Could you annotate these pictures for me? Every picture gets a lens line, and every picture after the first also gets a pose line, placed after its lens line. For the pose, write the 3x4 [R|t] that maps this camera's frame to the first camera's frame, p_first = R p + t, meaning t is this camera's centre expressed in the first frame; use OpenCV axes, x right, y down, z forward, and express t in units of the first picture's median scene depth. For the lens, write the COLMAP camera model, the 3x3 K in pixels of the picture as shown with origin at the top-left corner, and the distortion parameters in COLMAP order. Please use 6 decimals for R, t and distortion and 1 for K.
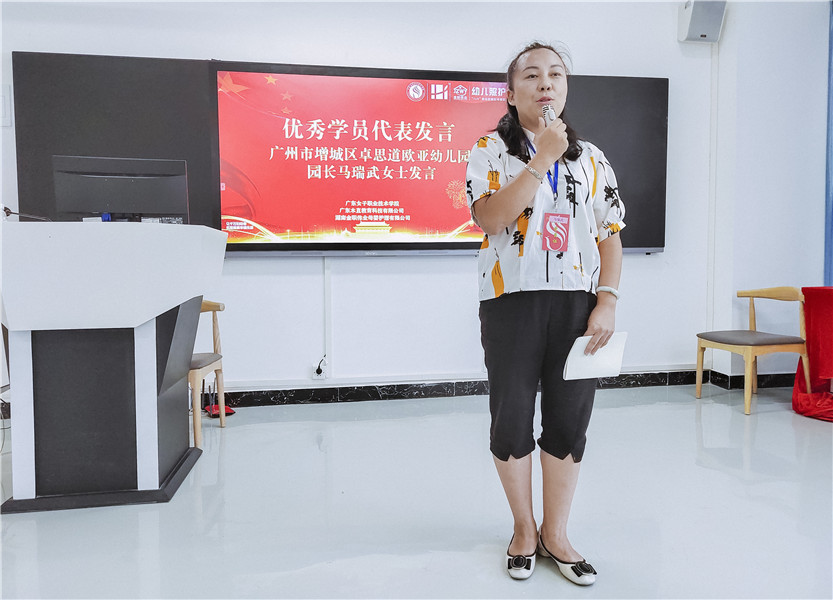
lens RADIAL K [[594.9, 0, 407.3], [0, 594.9, 292.7], [0, 0, 1]] dist [0.037855, -0.015534]
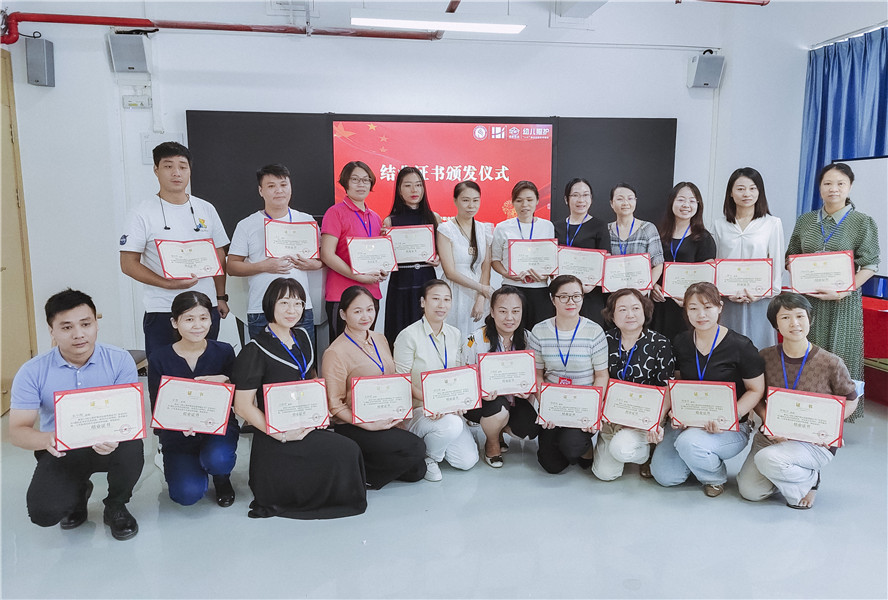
lens RADIAL K [[667.4, 0, 442.0], [0, 667.4, 295.8], [0, 0, 1]] dist [0.038186, -0.008731]
pose [[0.999943, 0.008685, -0.006262, -0.057875], [-0.008114, 0.996254, 0.086095, -0.106671], [0.006986, -0.086040, 0.996267, -0.497530]]
